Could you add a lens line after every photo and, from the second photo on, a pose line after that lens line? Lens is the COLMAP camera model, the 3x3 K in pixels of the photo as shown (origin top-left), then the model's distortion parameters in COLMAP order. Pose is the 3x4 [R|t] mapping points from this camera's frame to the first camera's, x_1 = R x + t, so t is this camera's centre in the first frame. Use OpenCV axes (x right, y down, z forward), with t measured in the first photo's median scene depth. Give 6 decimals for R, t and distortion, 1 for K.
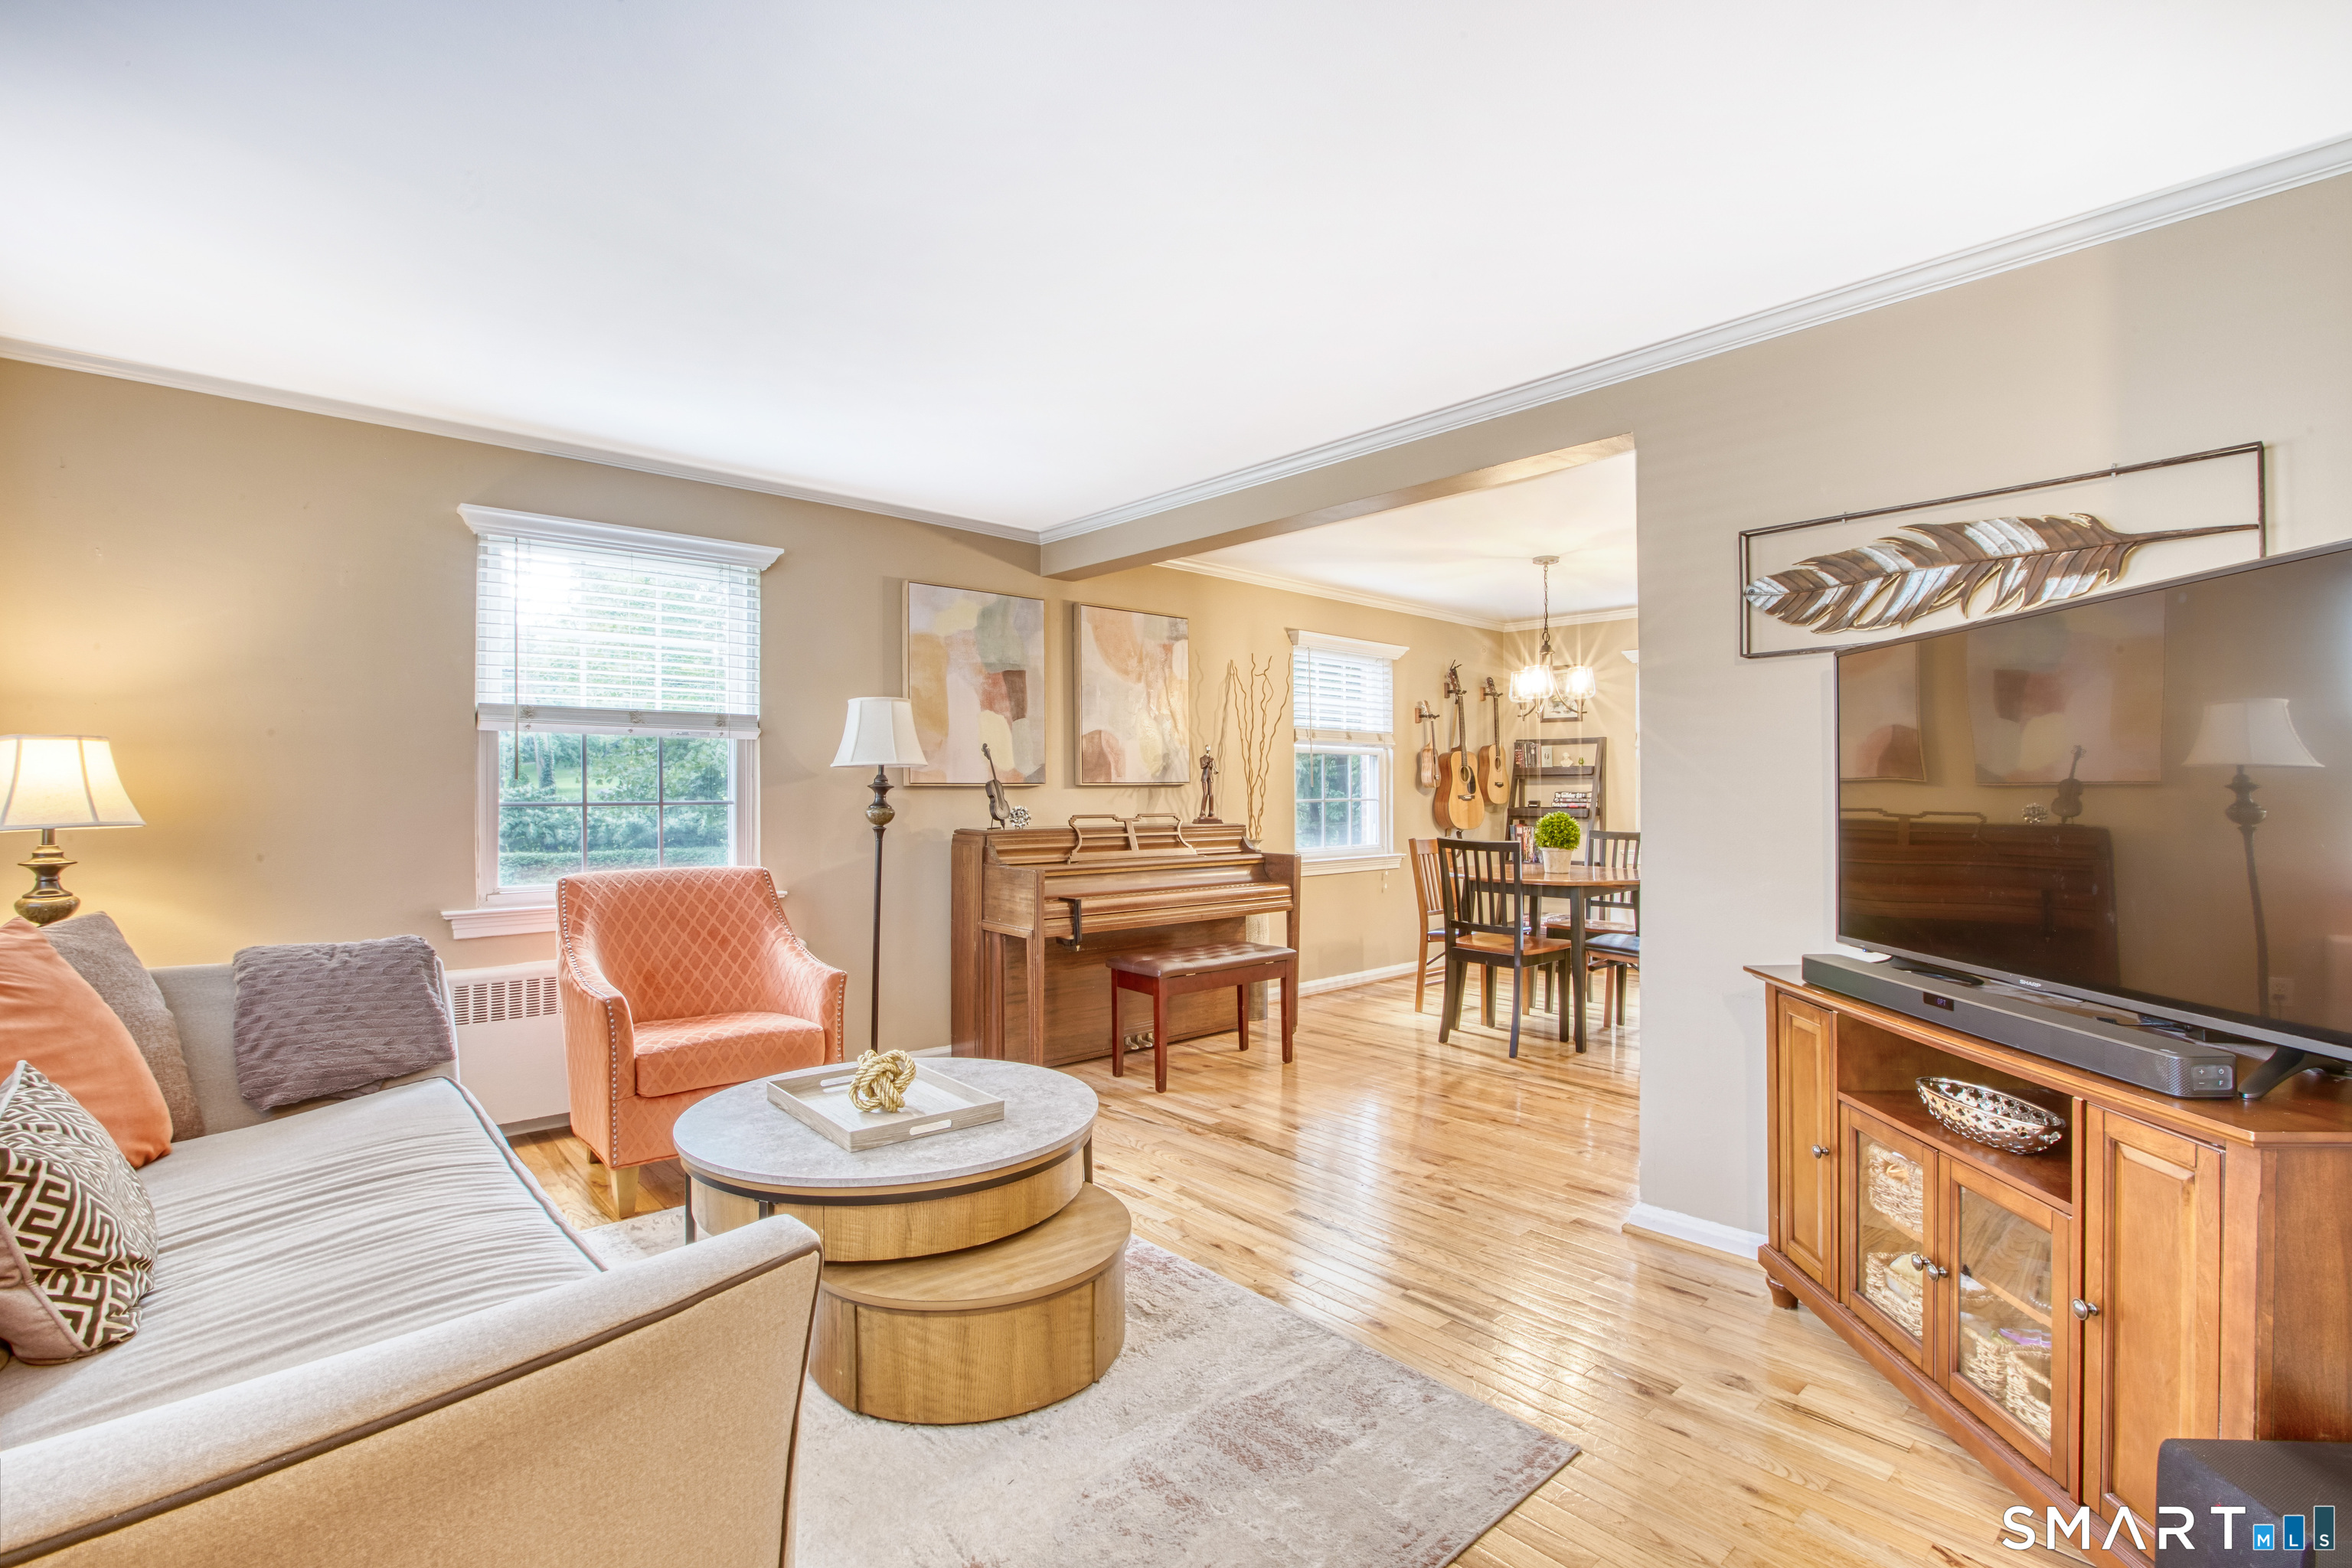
lens RADIAL K [[1065.6, 0, 1180.7], [0, 1065.6, 792.8], [0, 0, 1]] dist [-0.077674, 0.036417]
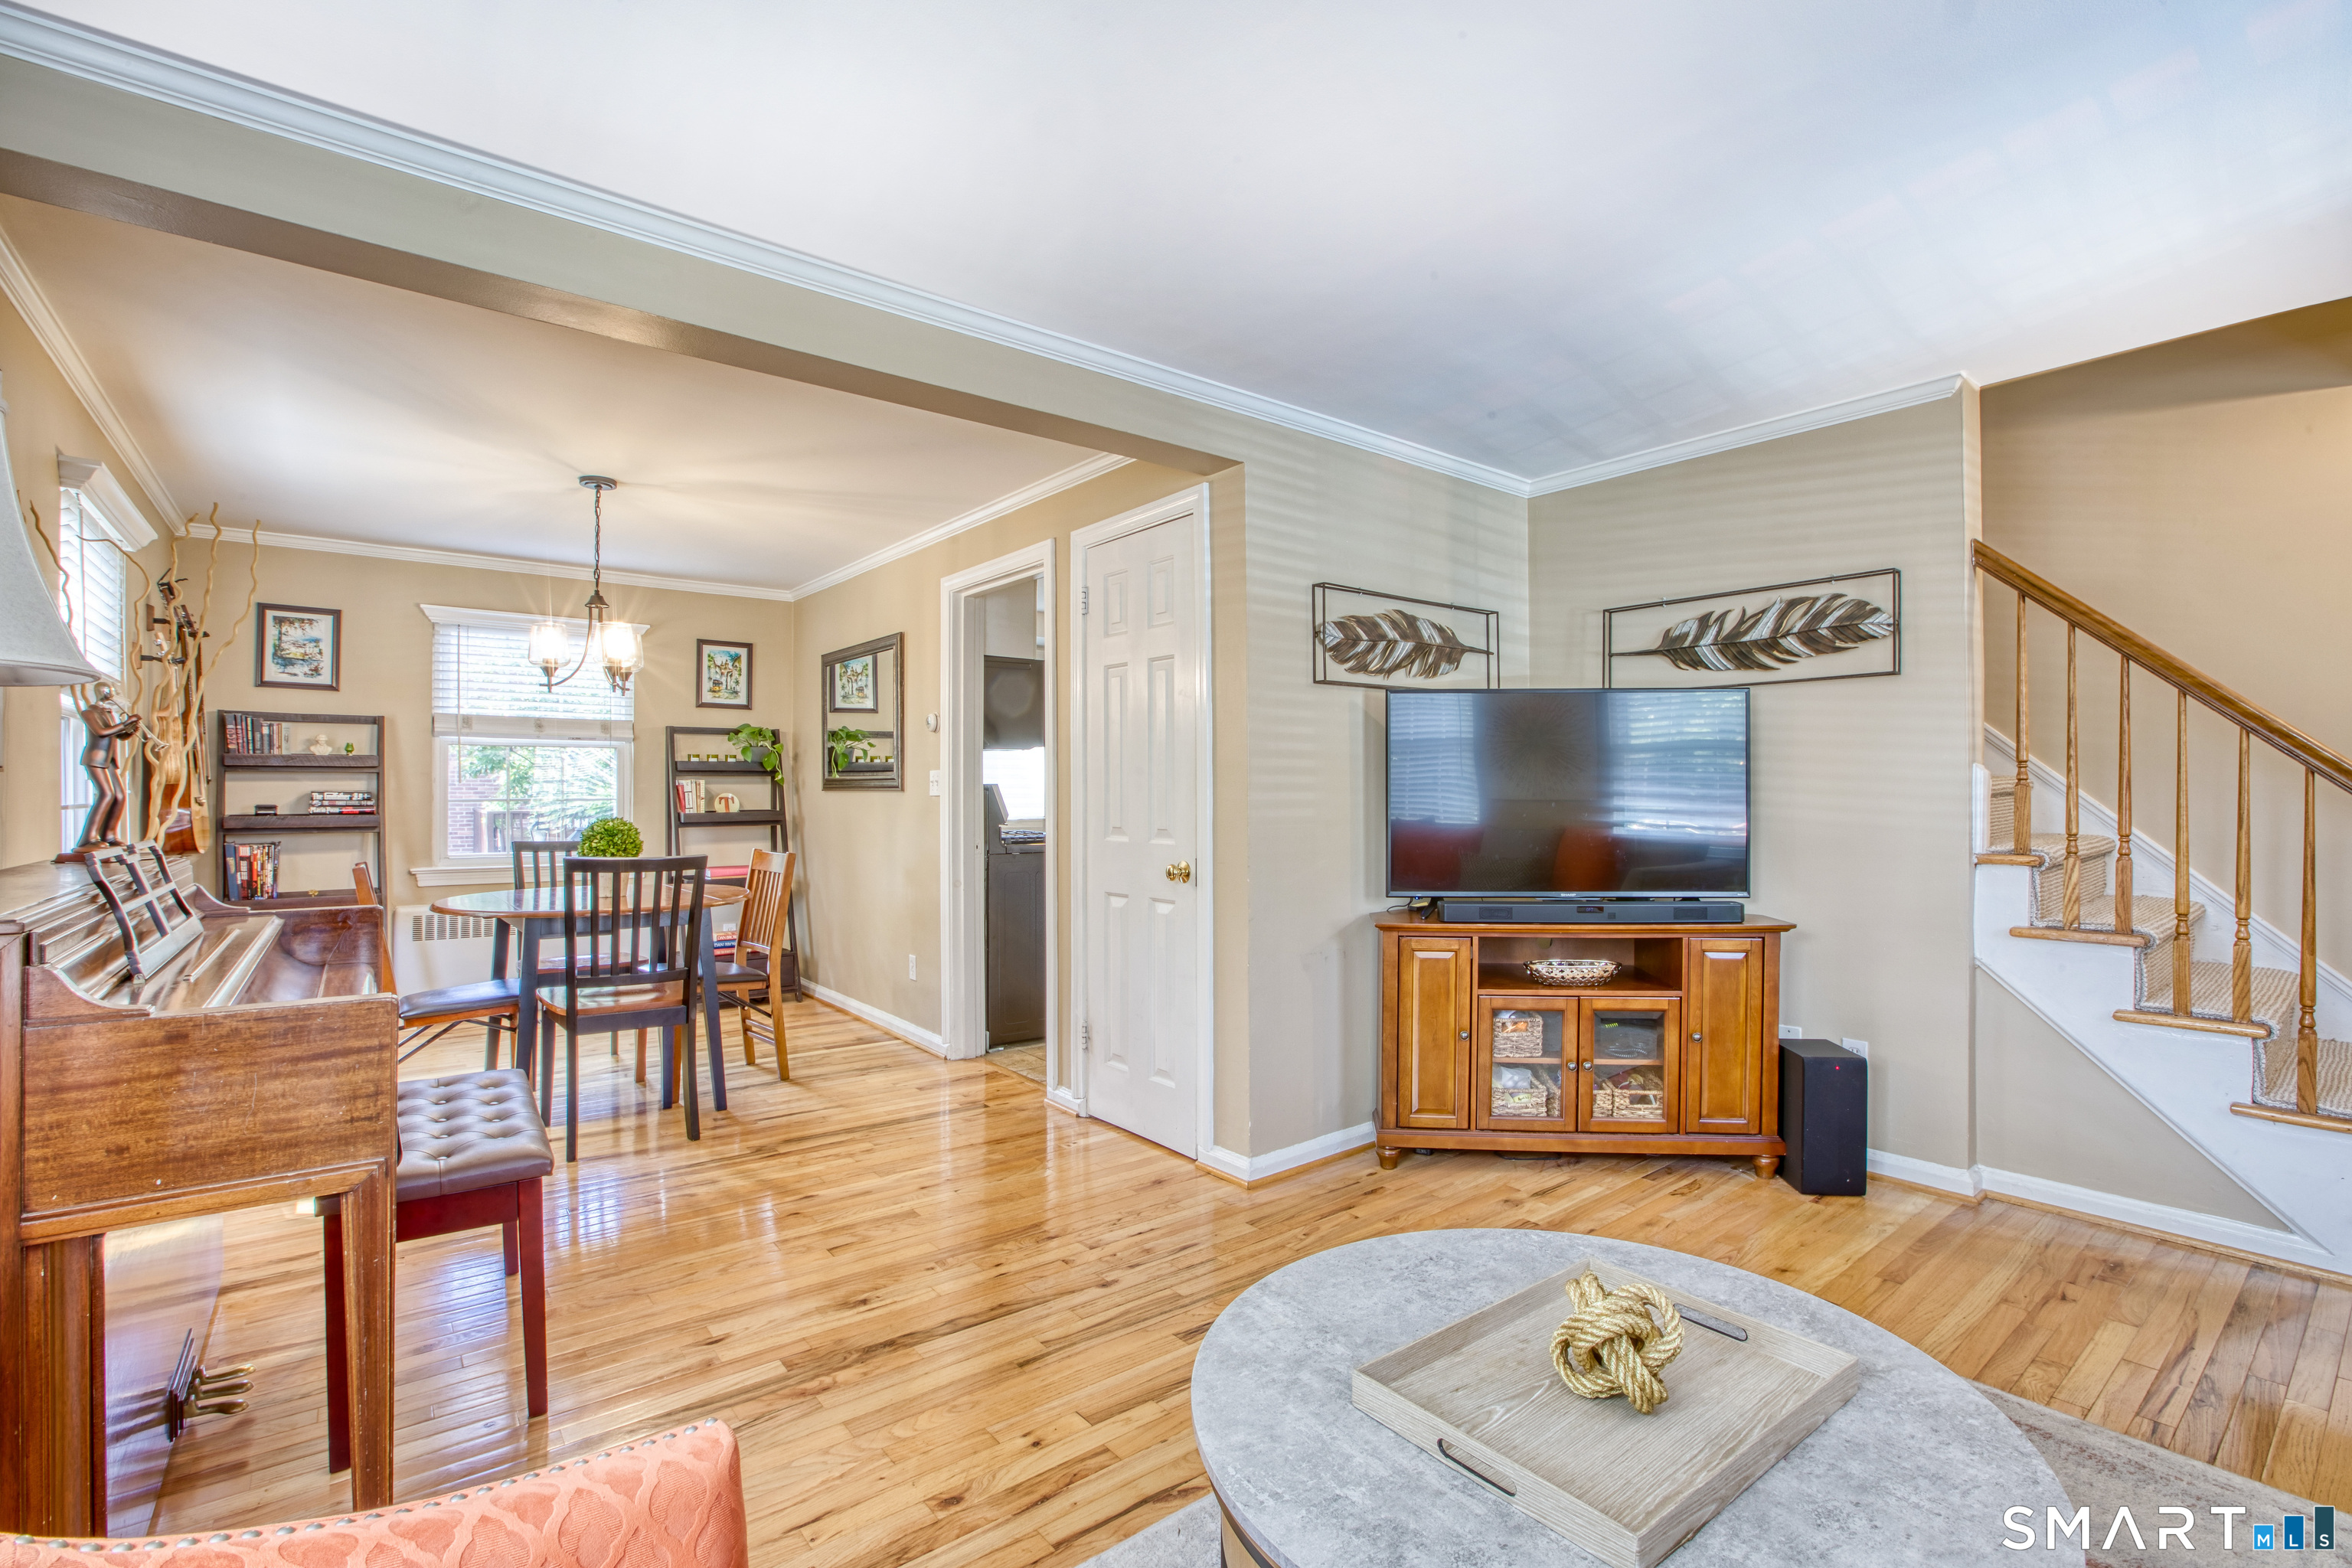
lens RADIAL K [[1065.6, 0, 1180.7], [0, 1065.6, 792.8], [0, 0, 1]] dist [-0.077674, 0.036417]
pose [[0.061447, -0.001191, 0.998110, -0.364755], [0.001893, 0.999998, 0.001077, 0.000553], [-0.998109, 0.001824, 0.061449, 0.532148]]
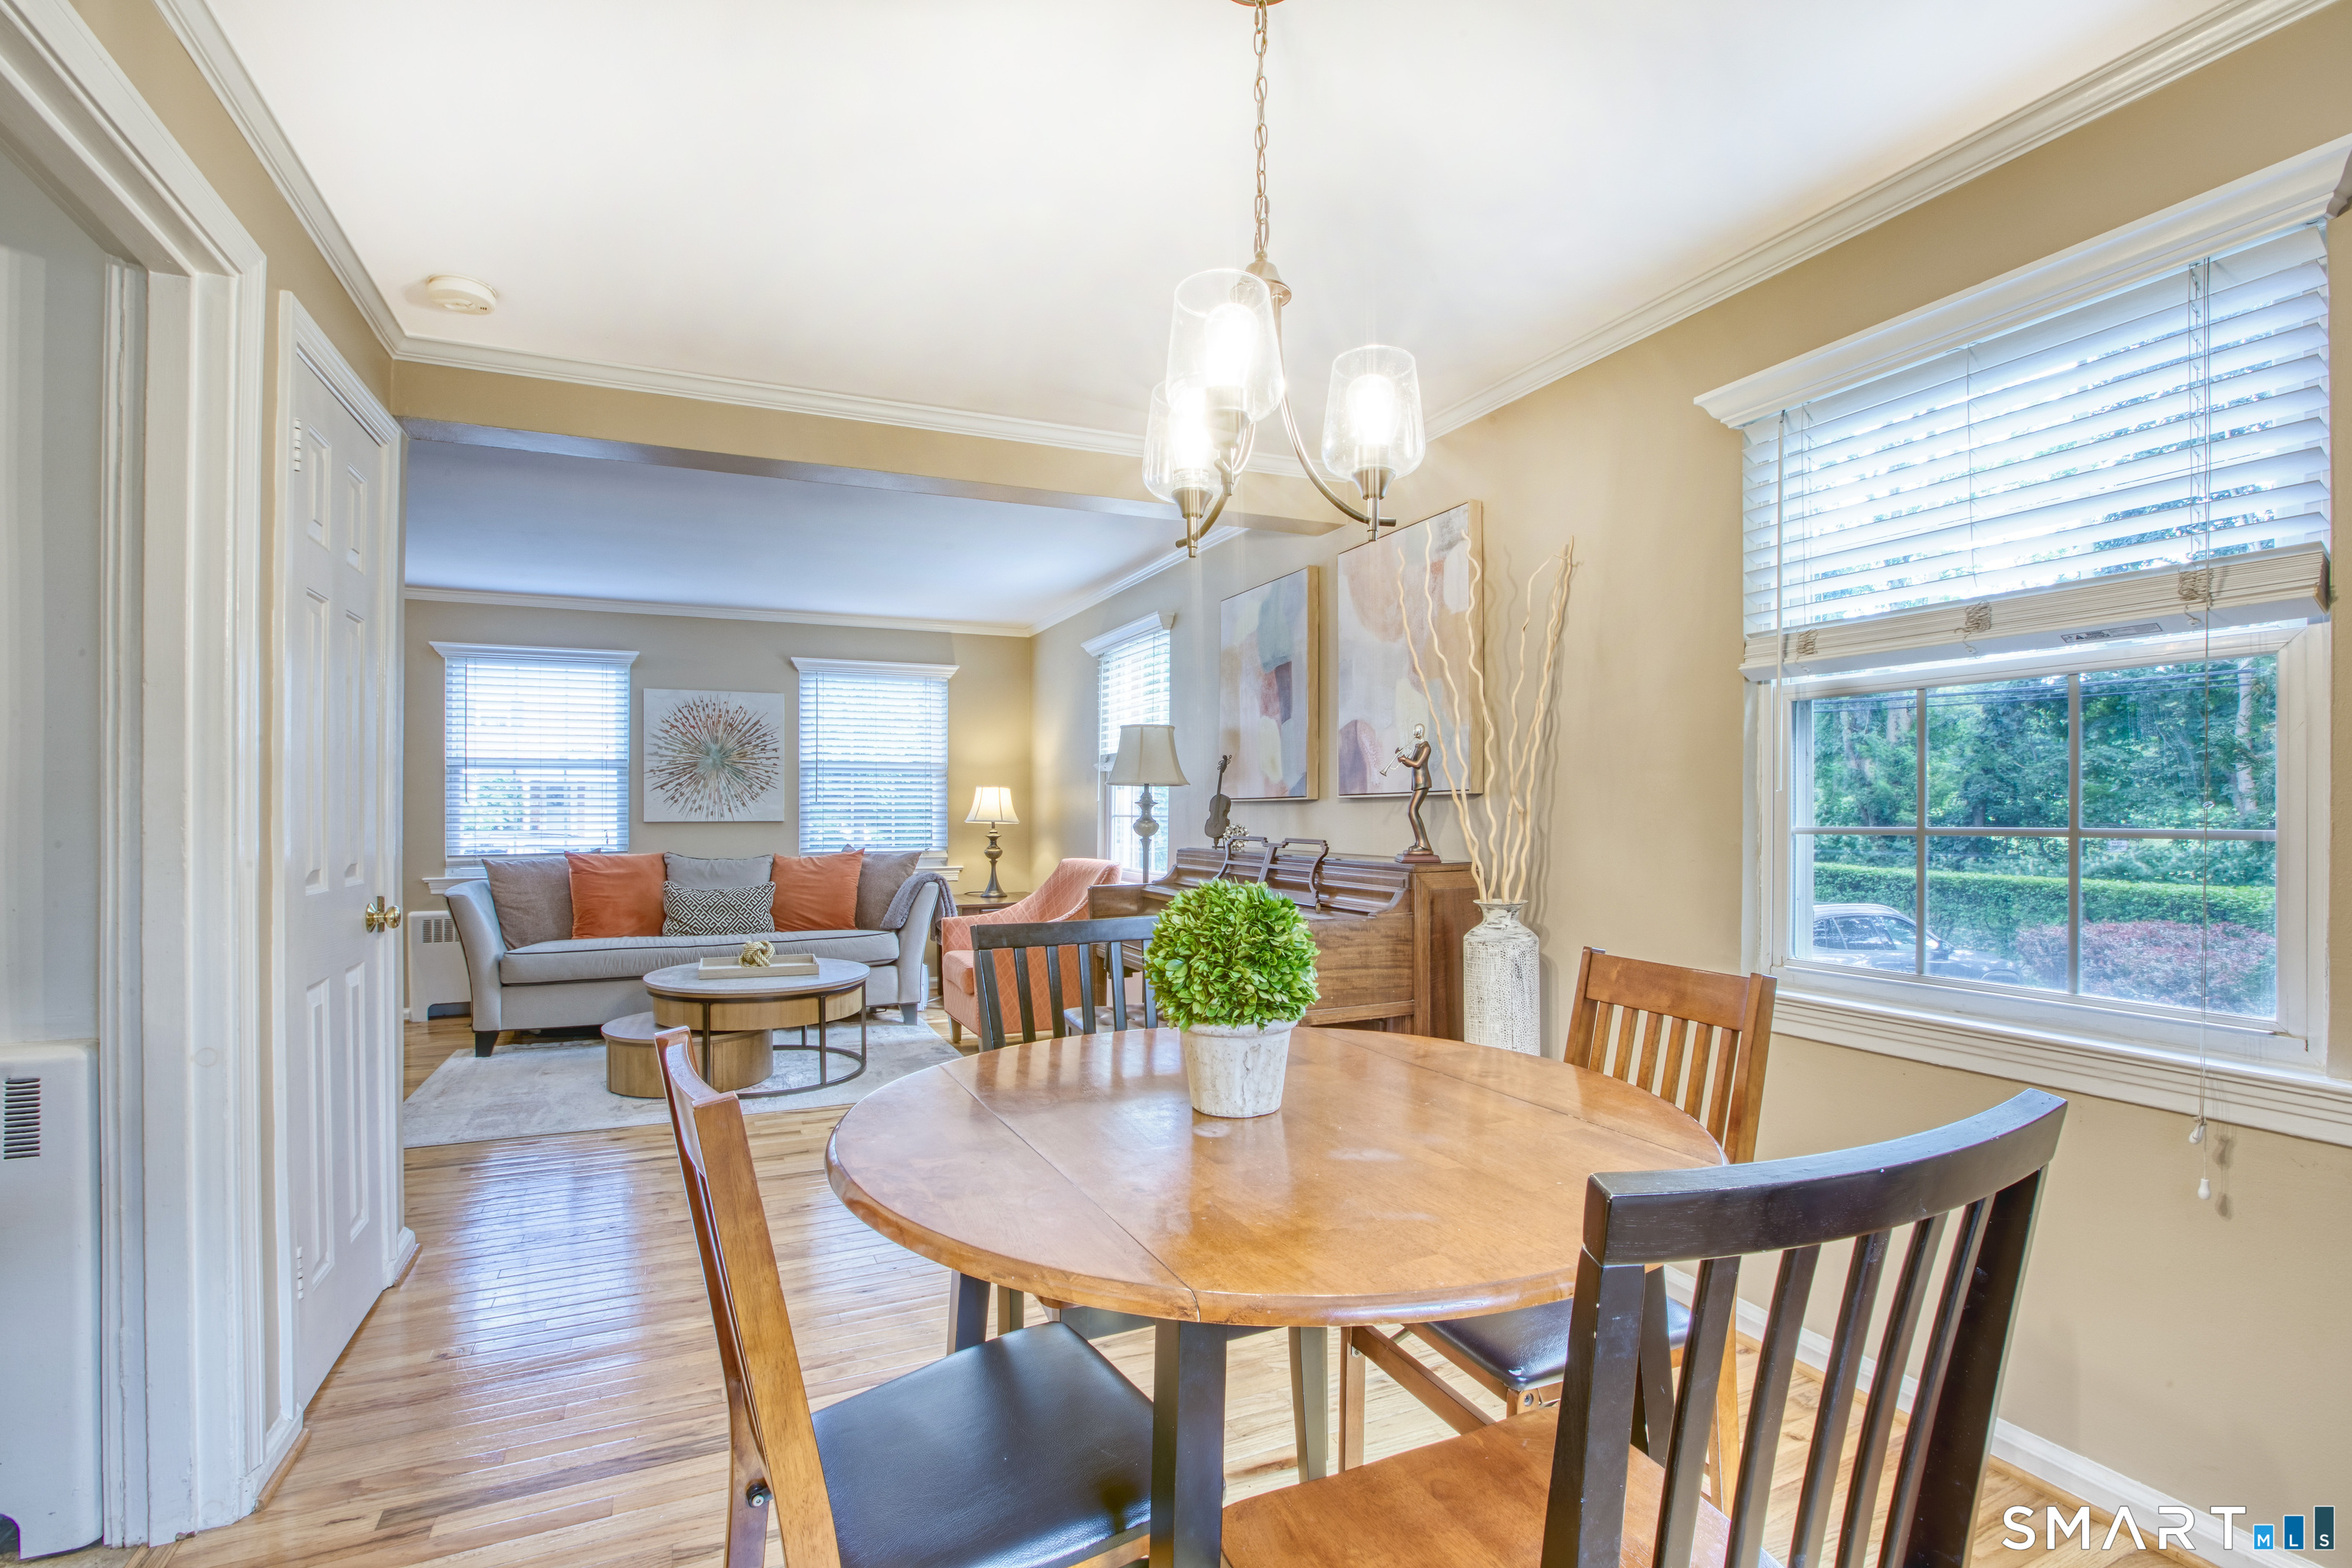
lens RADIAL K [[1065.6, 0, 1180.7], [0, 1065.6, 792.8], [0, 0, 1]] dist [-0.077674, 0.036417]
pose [[-0.293910, -0.012939, -0.955745, 0.601405], [-0.000702, 0.999911, -0.013321, -0.001881], [0.955833, -0.003244, -0.293893, 1.049444]]
